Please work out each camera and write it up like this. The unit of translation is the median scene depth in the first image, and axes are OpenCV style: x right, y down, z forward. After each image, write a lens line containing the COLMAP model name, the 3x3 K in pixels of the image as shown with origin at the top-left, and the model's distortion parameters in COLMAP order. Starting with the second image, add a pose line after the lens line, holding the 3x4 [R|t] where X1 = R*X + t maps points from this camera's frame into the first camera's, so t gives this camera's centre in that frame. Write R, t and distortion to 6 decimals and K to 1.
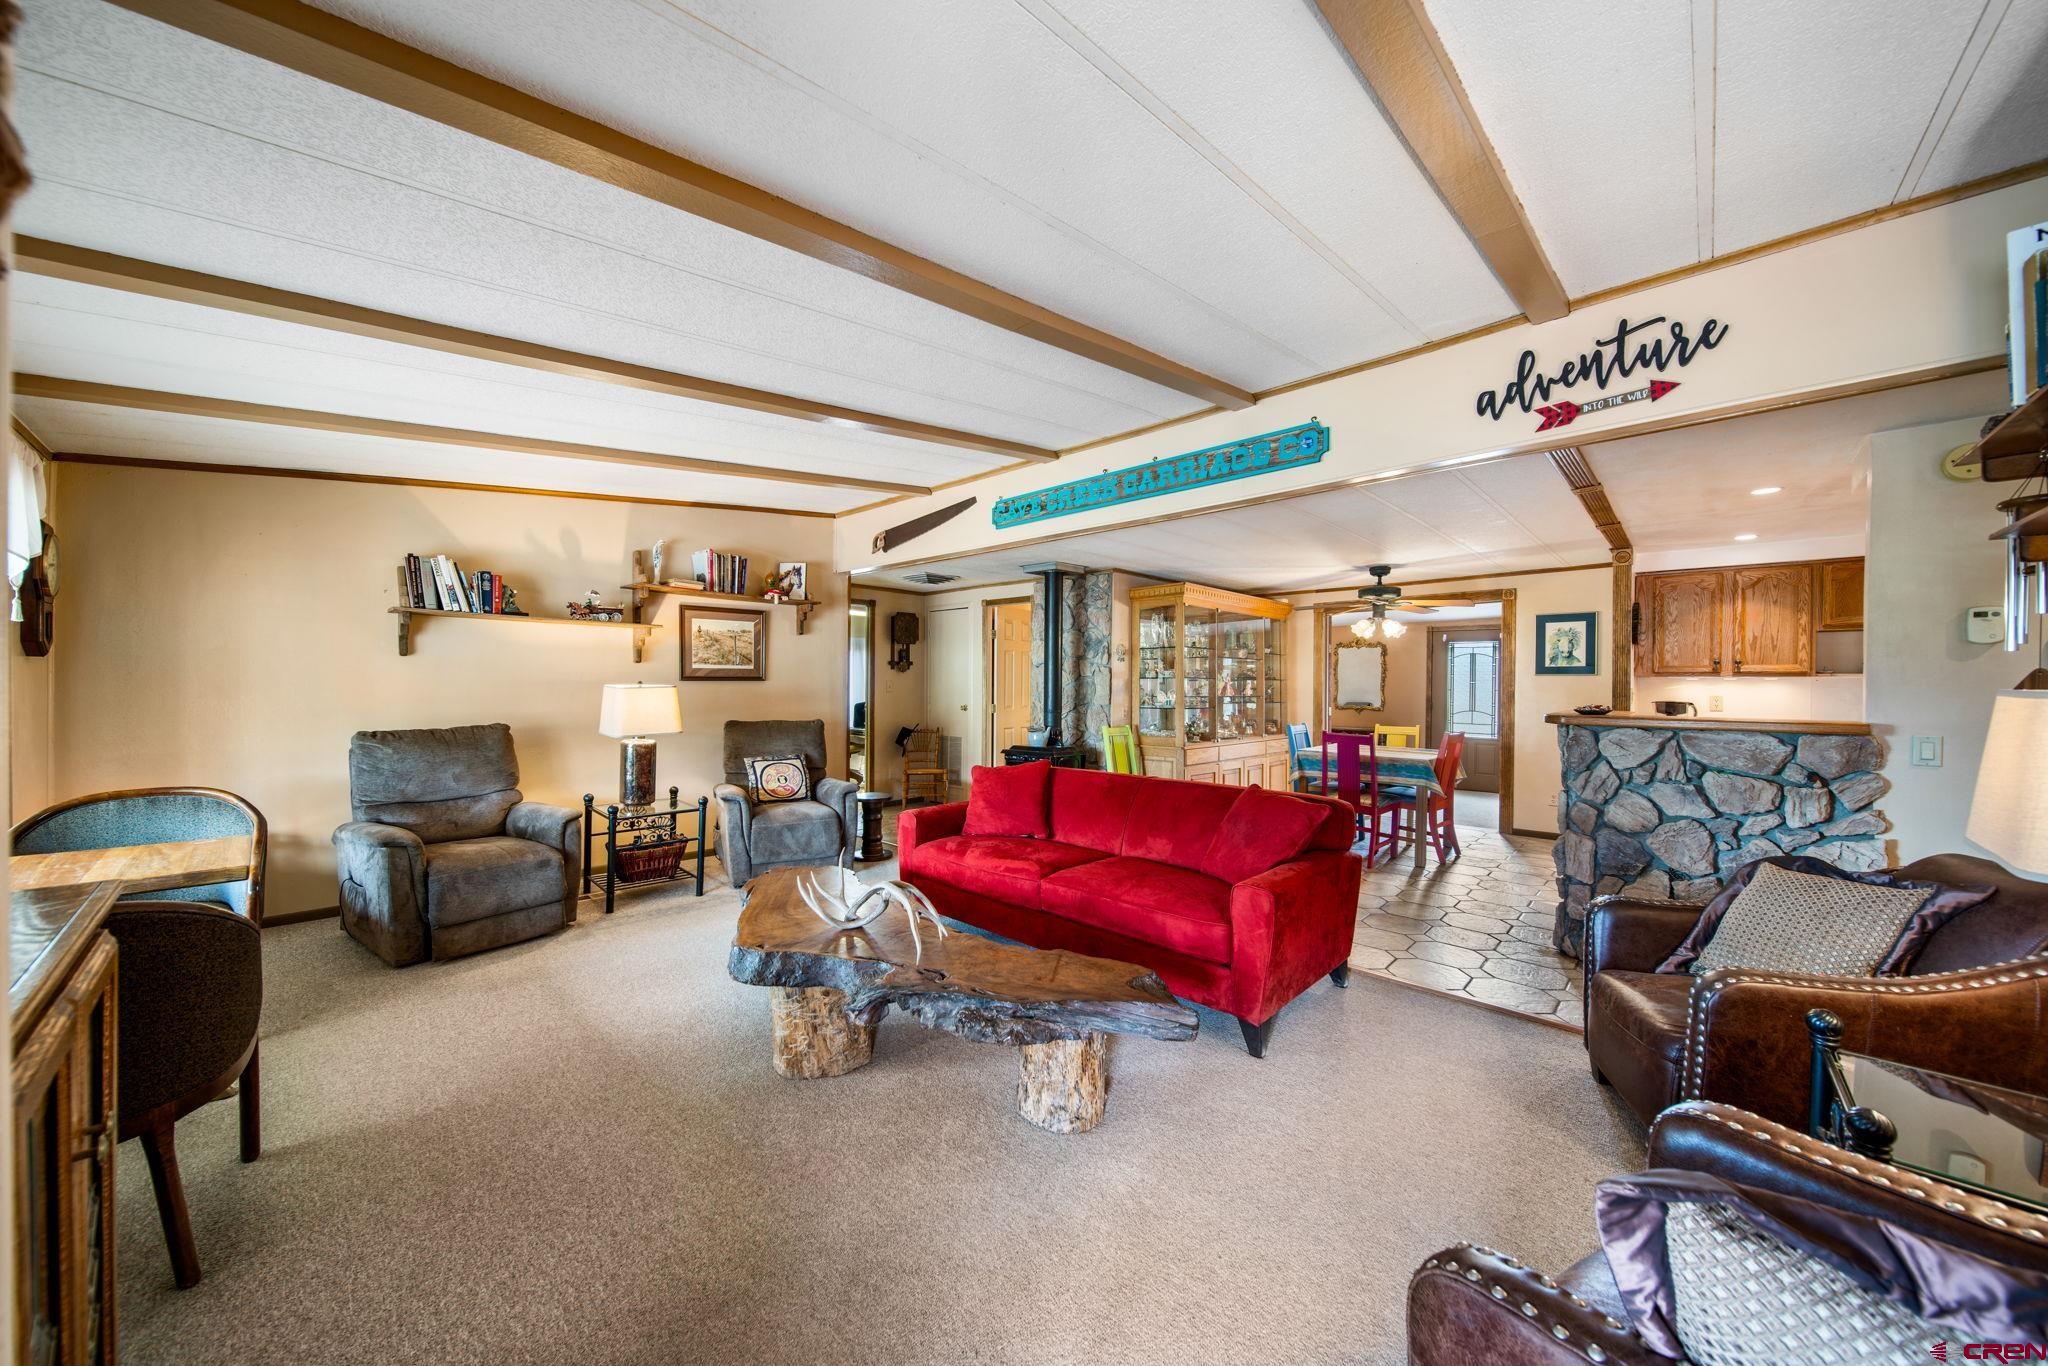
lens RADIAL K [[715.2, 0, 1015.3], [0, 715.2, 691.2], [0, 0, 1]] dist [-0.003389, -0.000585]
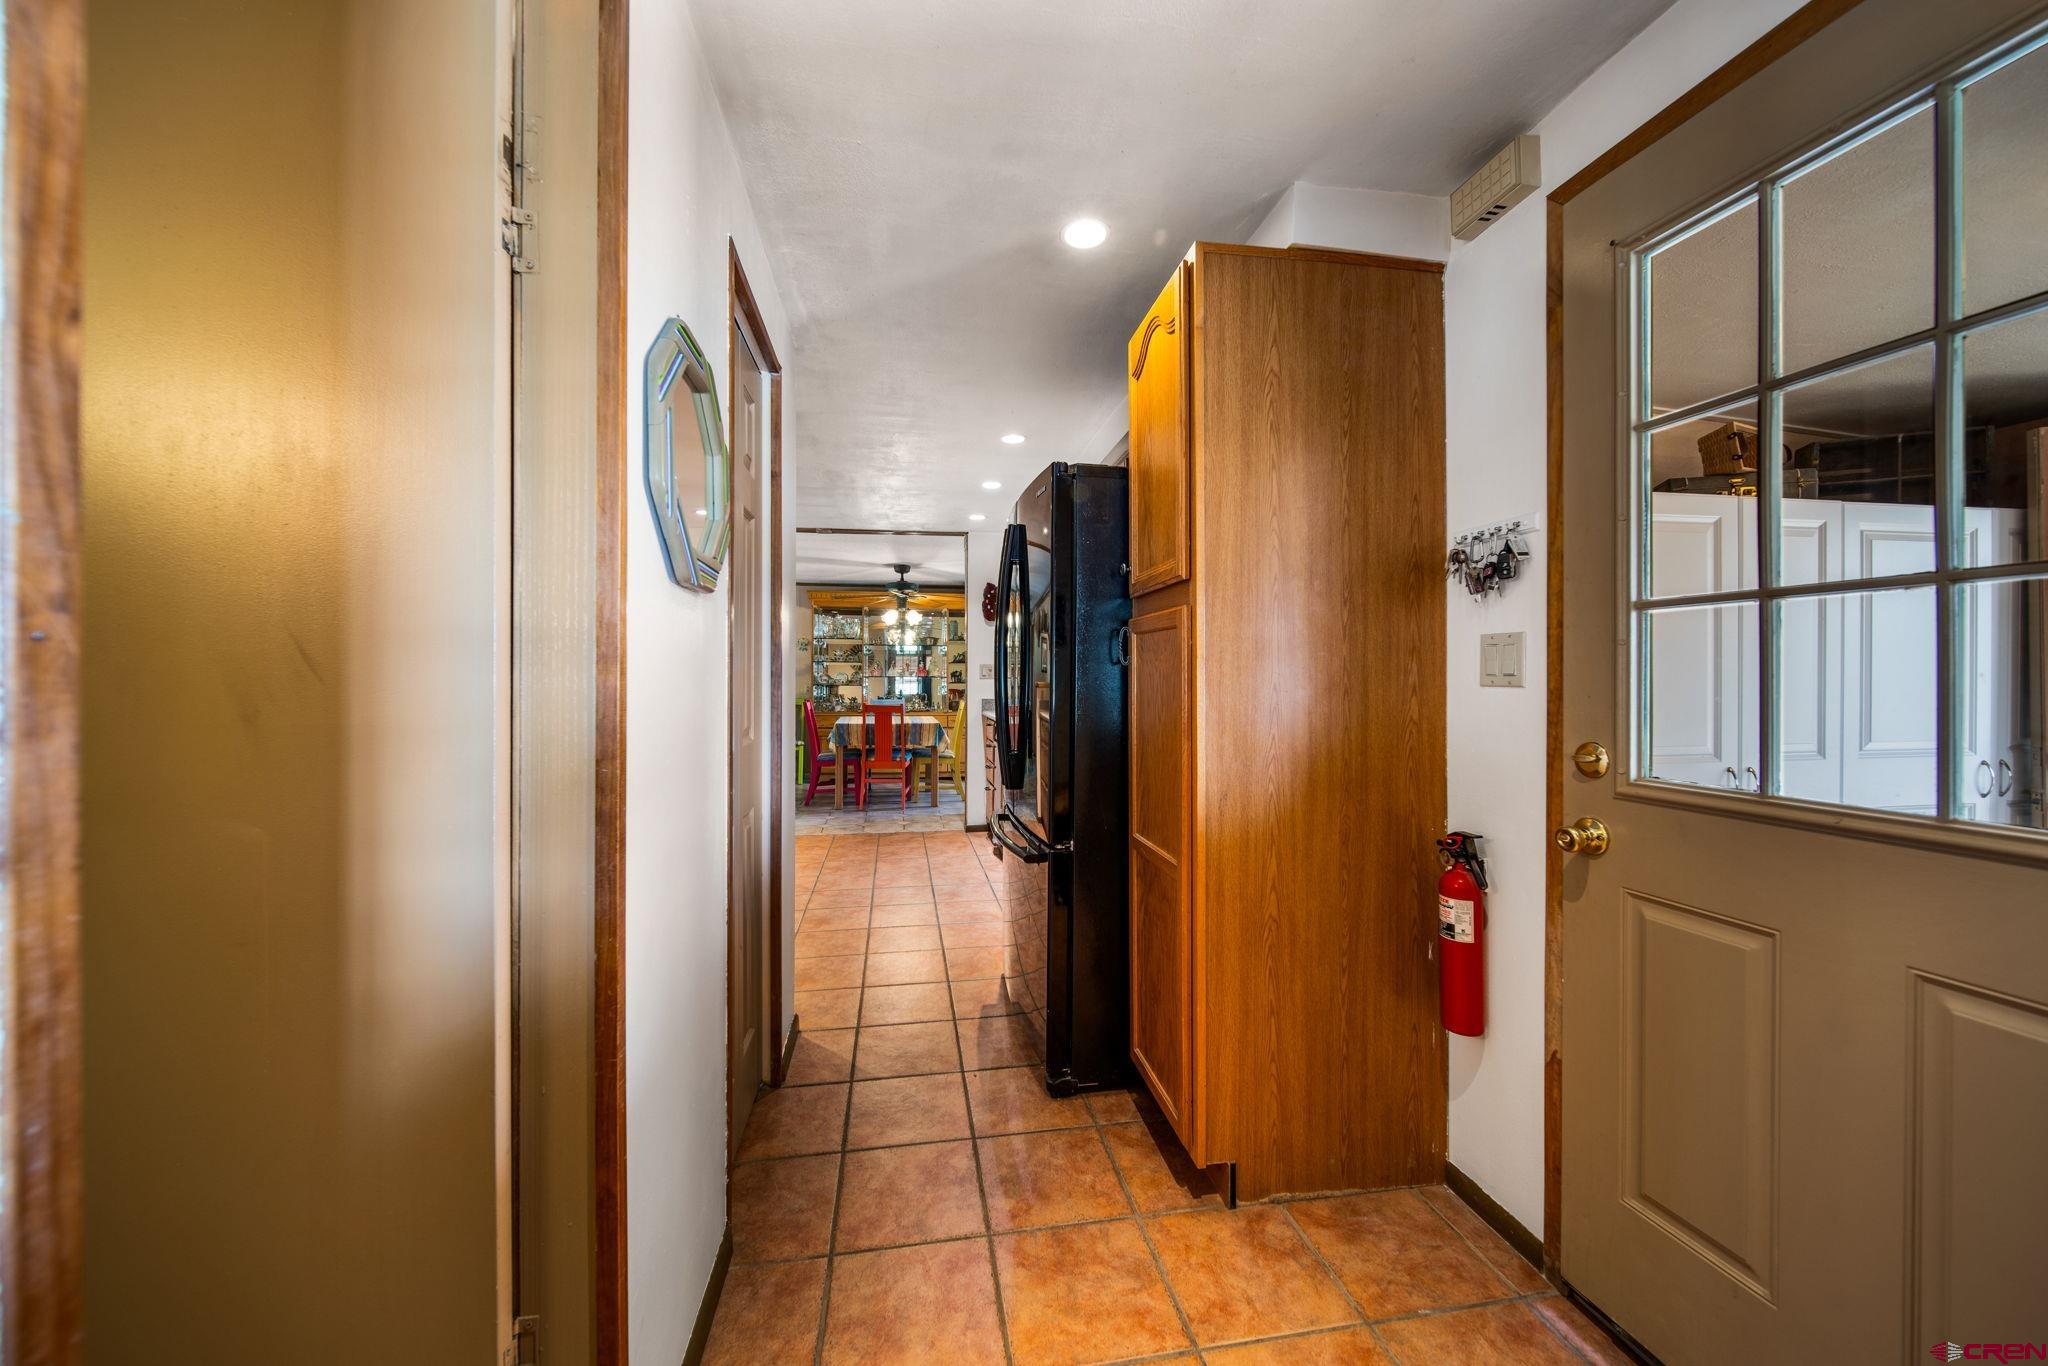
lens RADIAL K [[715.2, 0, 1011.3], [0, 715.2, 682.0], [0, 0, 1]] dist [-0.003389, -0.000585]
pose [[0.794426, 0.002168, -0.607357, 1.379086], [-0.005981, 0.999973, -0.004253, 0.023618], [0.607332, 0.007011, 0.794417, 0.168811]]
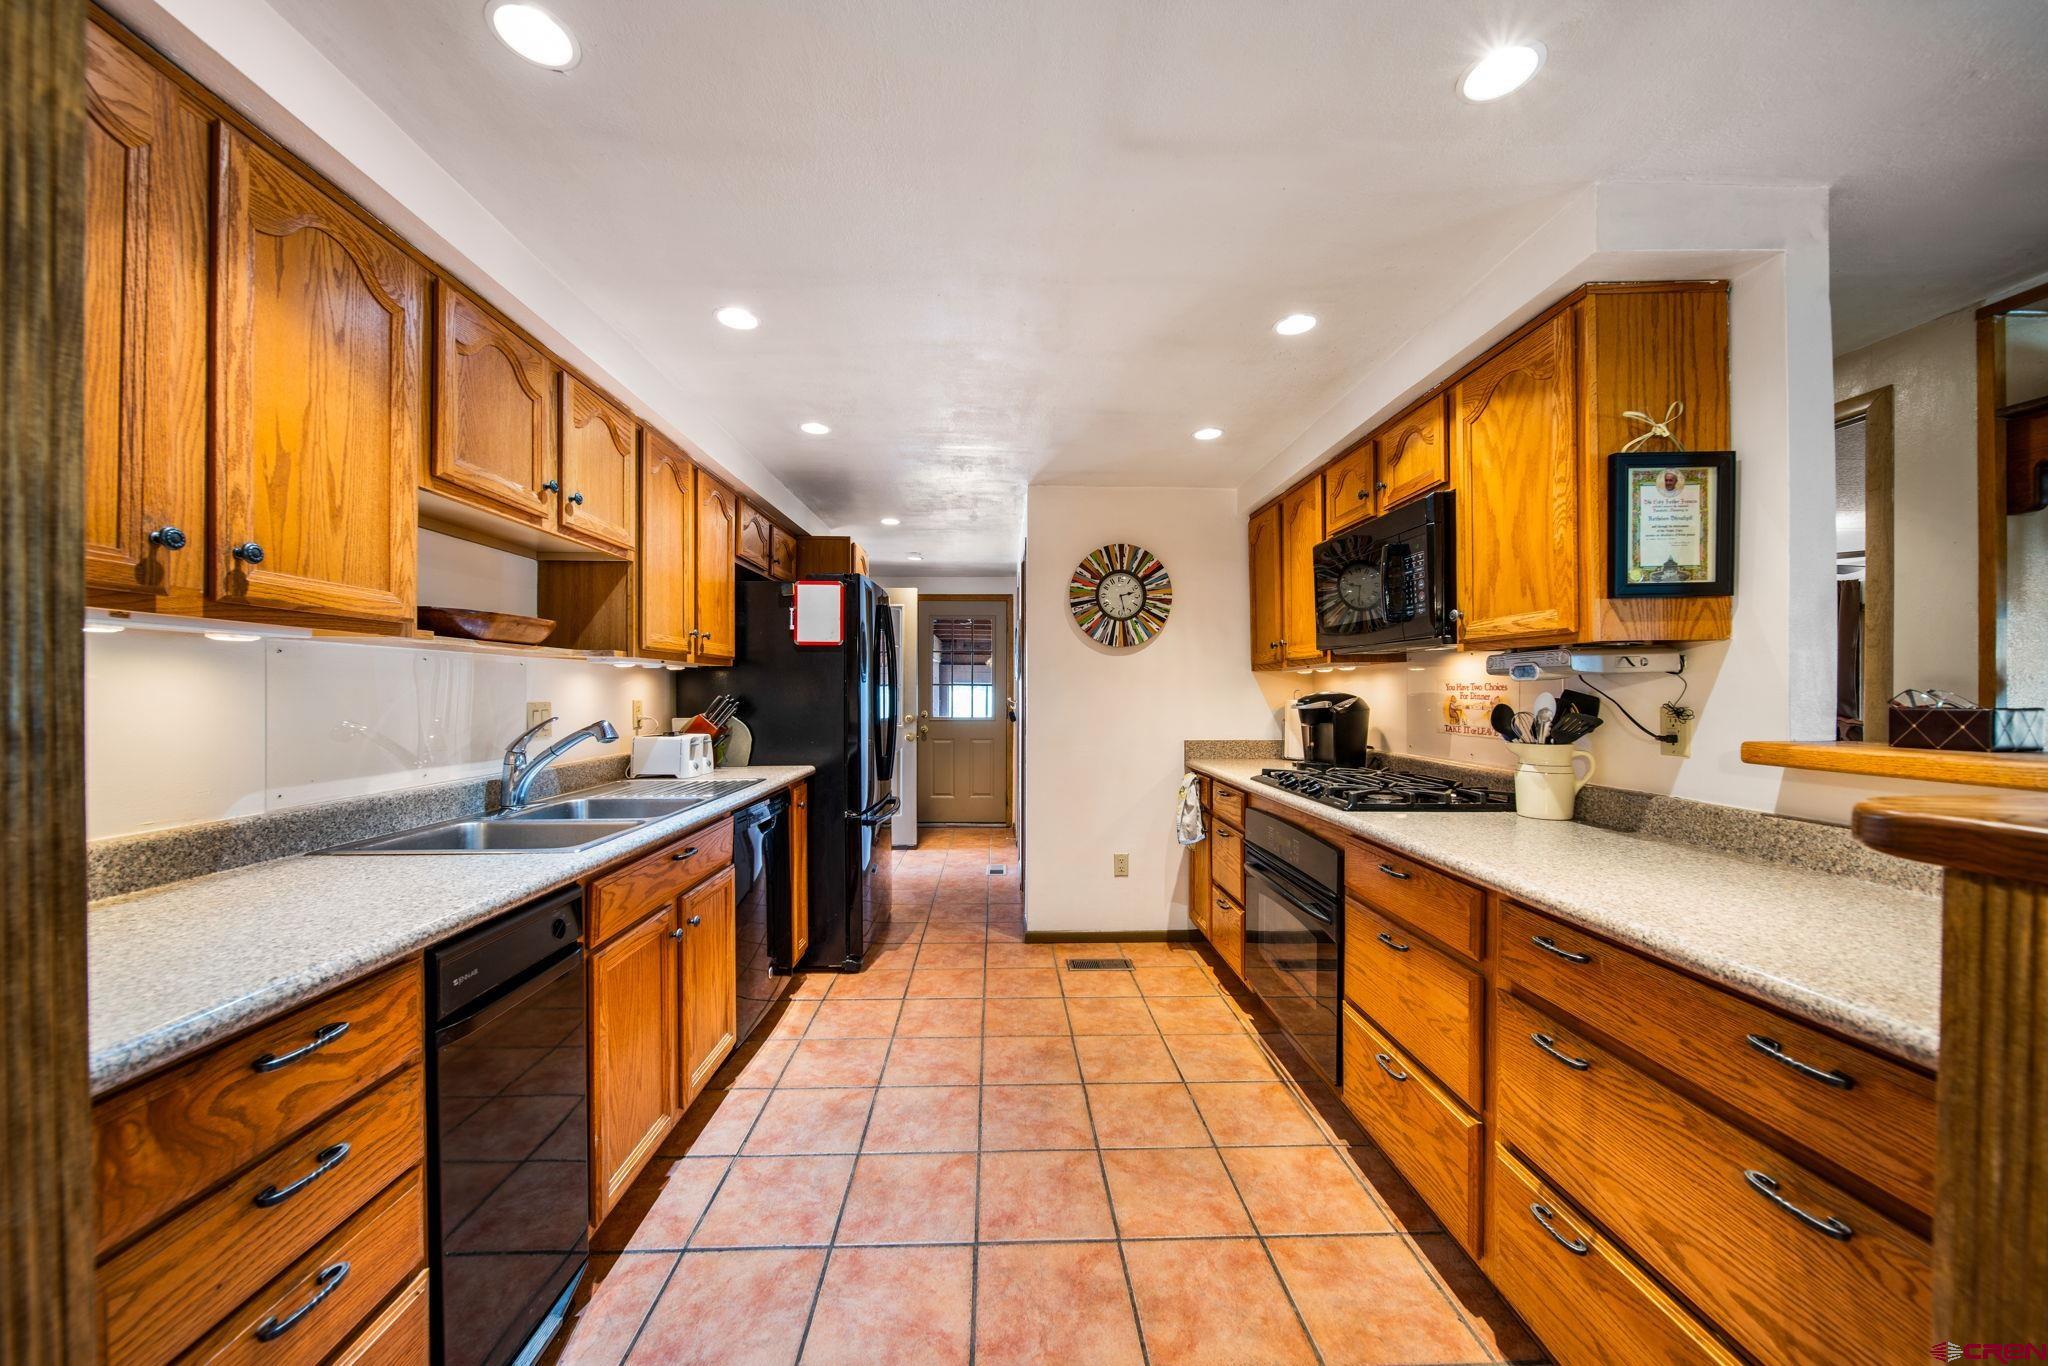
lens RADIAL K [[715.2, 0, 1020.5], [0, 715.2, 693.1], [0, 0, 1]] dist [-0.003389, -0.000585]
pose [[-0.713271, -0.006259, 0.700860, 0.606359], [0.003432, 0.999917, 0.012422, -0.000159], [-0.700880, 0.011265, -0.713191, 0.860961]]
